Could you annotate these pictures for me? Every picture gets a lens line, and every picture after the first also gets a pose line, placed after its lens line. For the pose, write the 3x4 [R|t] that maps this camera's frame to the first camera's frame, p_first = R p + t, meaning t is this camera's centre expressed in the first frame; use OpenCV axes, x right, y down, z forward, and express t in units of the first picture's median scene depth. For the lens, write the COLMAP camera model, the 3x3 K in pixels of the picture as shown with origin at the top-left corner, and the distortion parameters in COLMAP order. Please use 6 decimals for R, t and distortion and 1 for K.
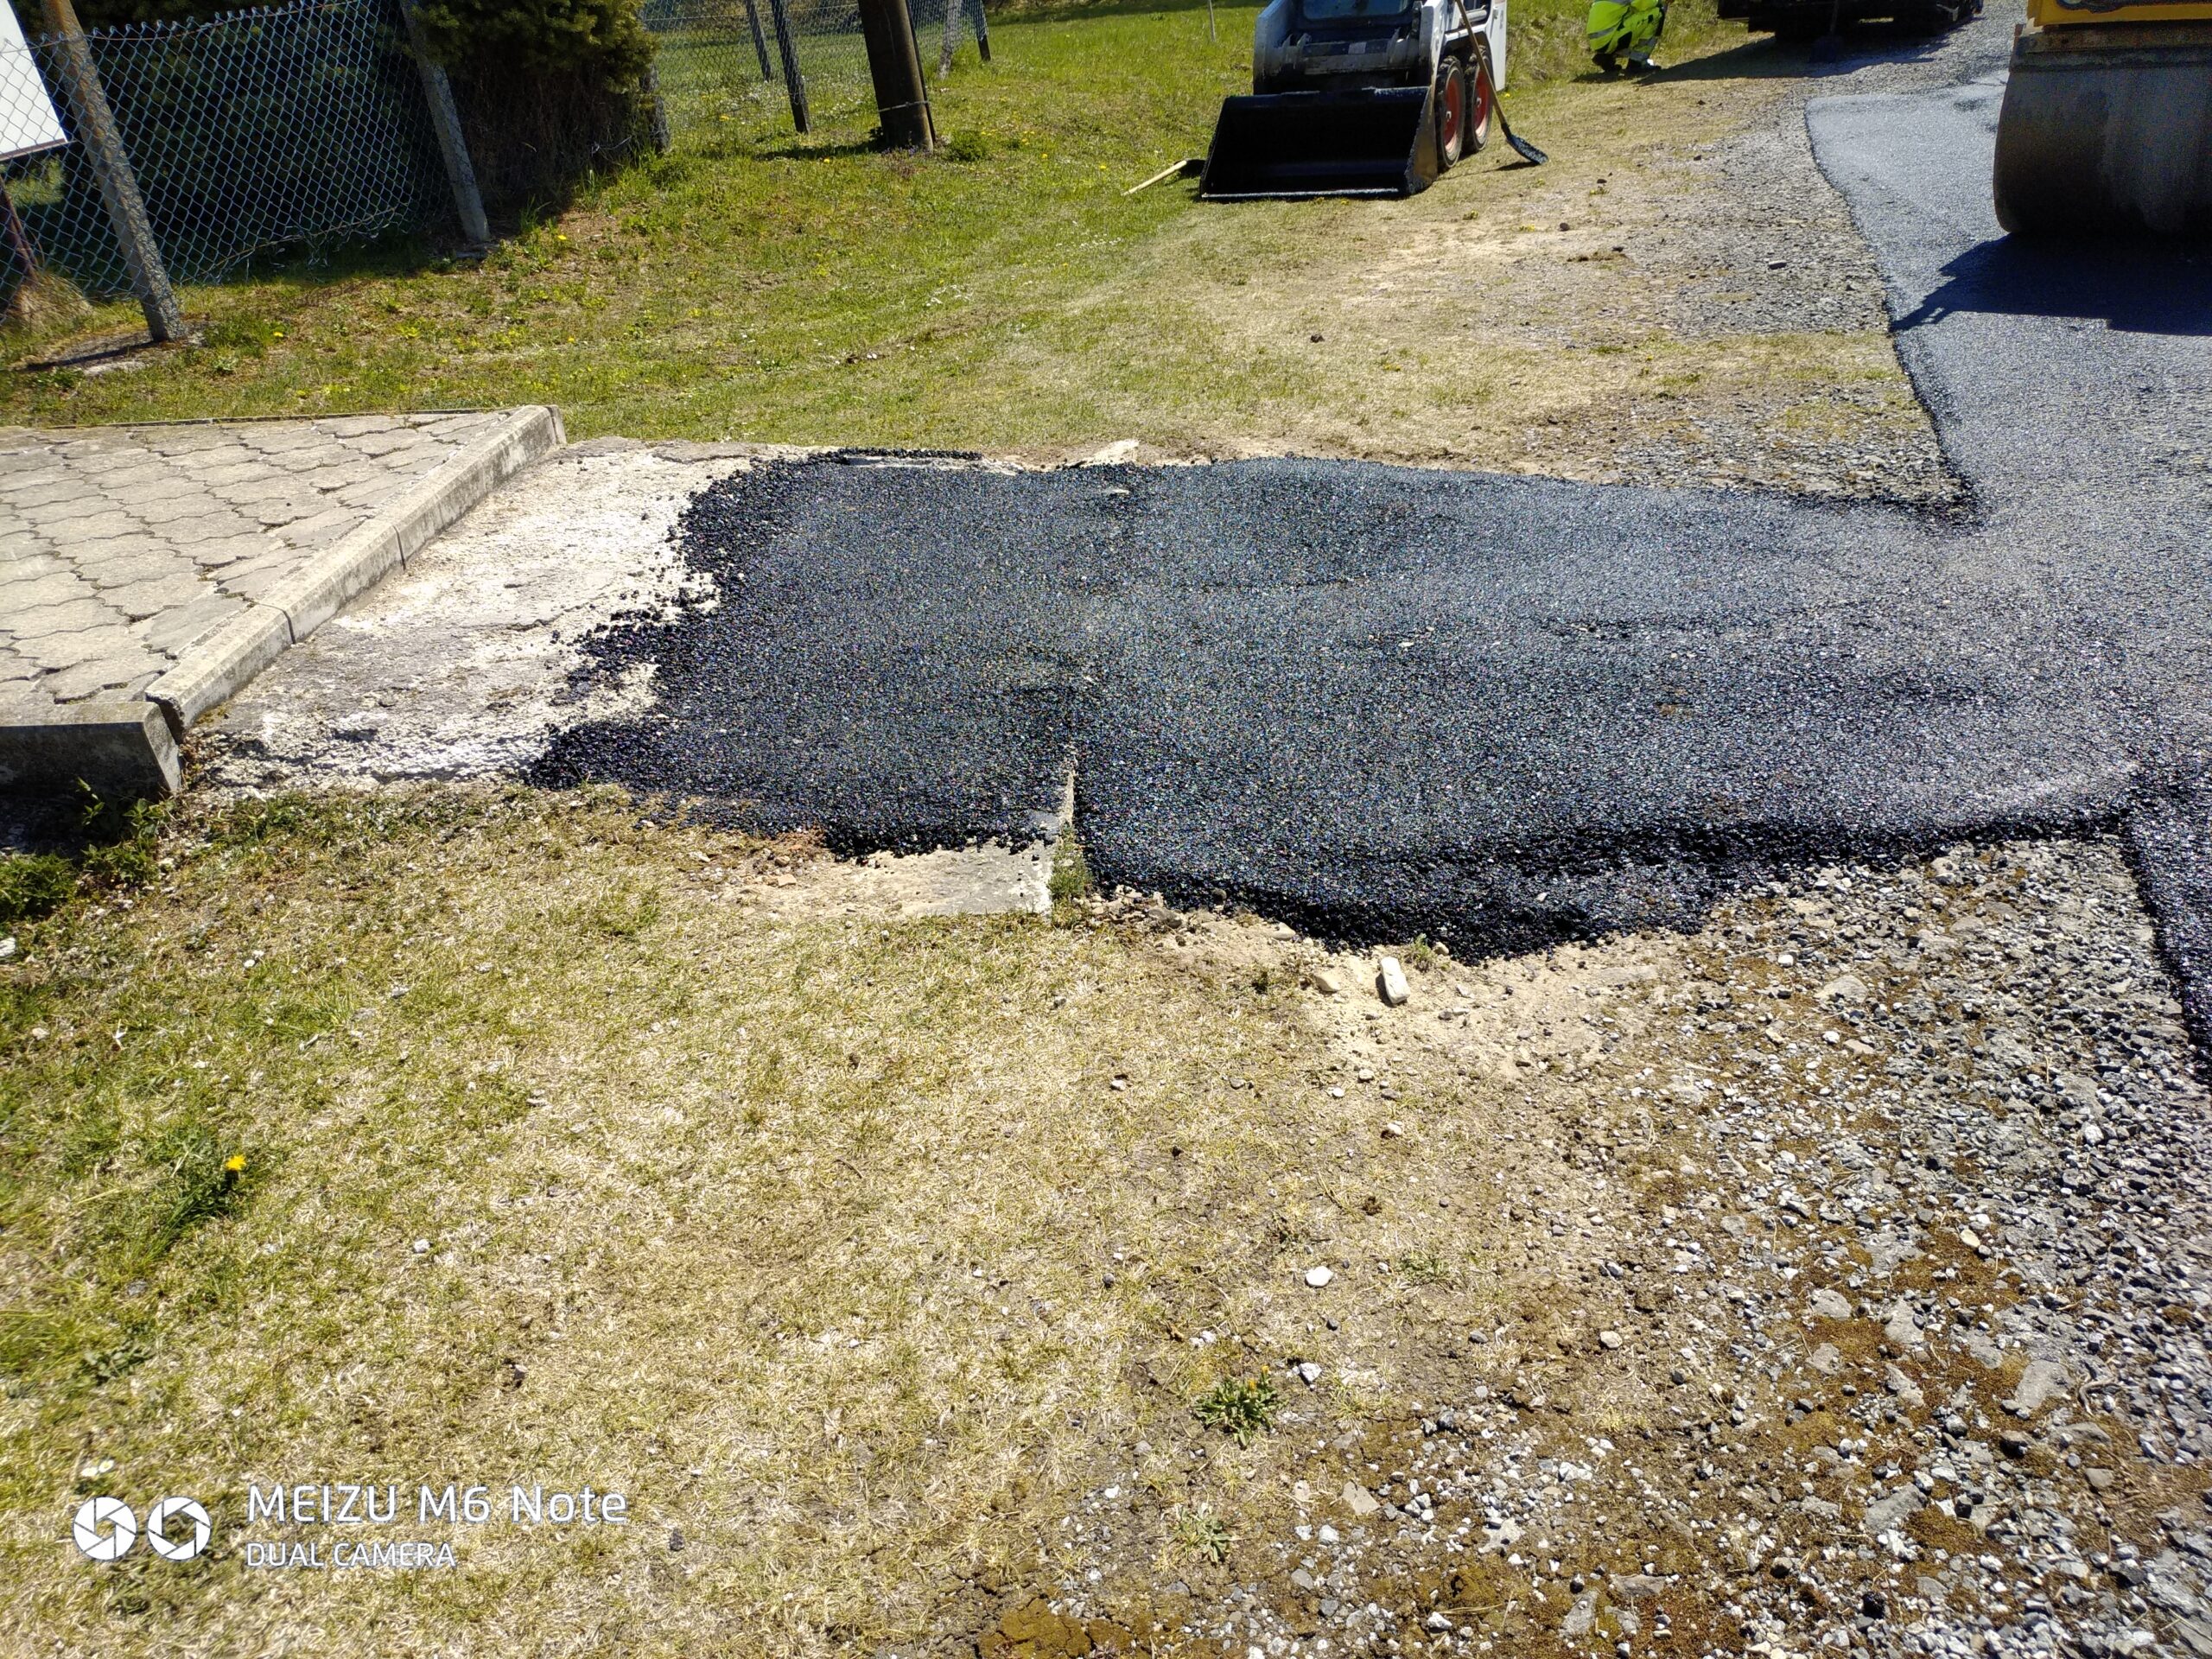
lens RADIAL K [[1588.4, 0, 1106.0], [0, 1588.4, 829.5], [0, 0, 1]] dist [0.060495, -0.095879]
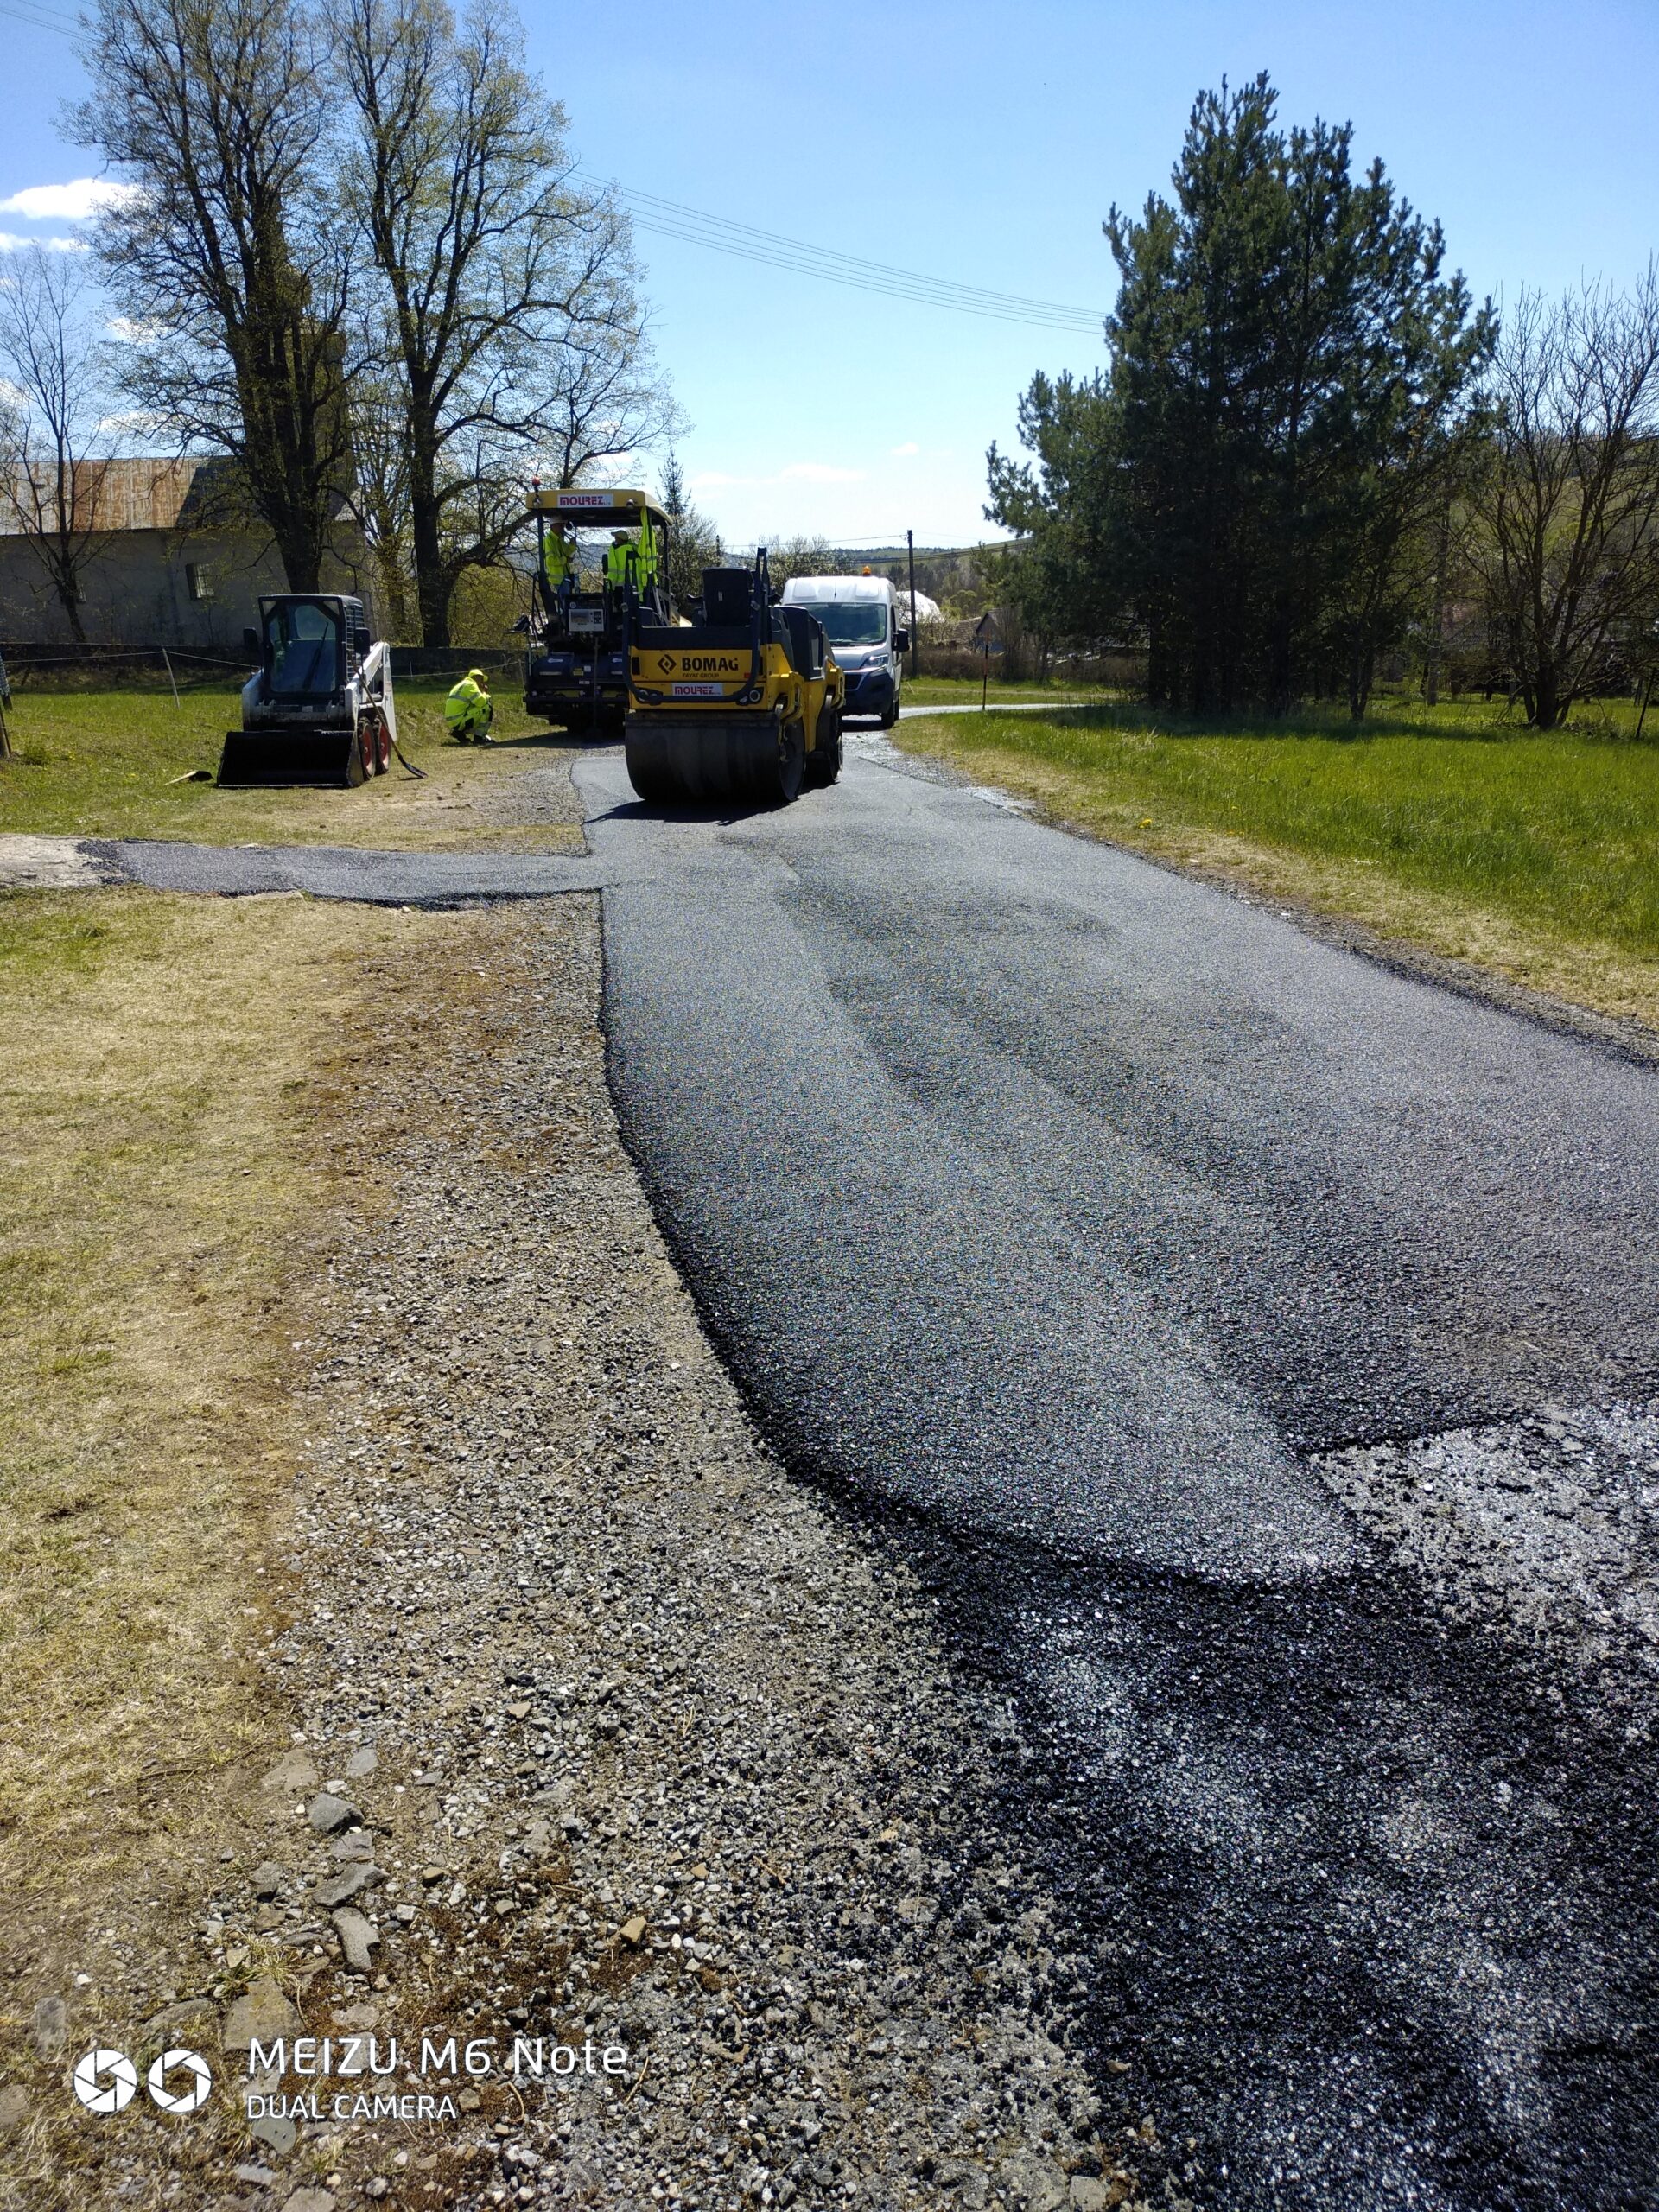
lens RADIAL K [[1588.4, 0, 817.8], [0, 1588.4, 1120.6], [0, 0, 1]] dist [0.060495, -0.095879]
pose [[0.886483, -0.058736, 0.459018, -0.163403], [0.161159, 0.969003, -0.187247, 0.331229], [-0.433791, 0.239966, 0.868471, -0.587204]]
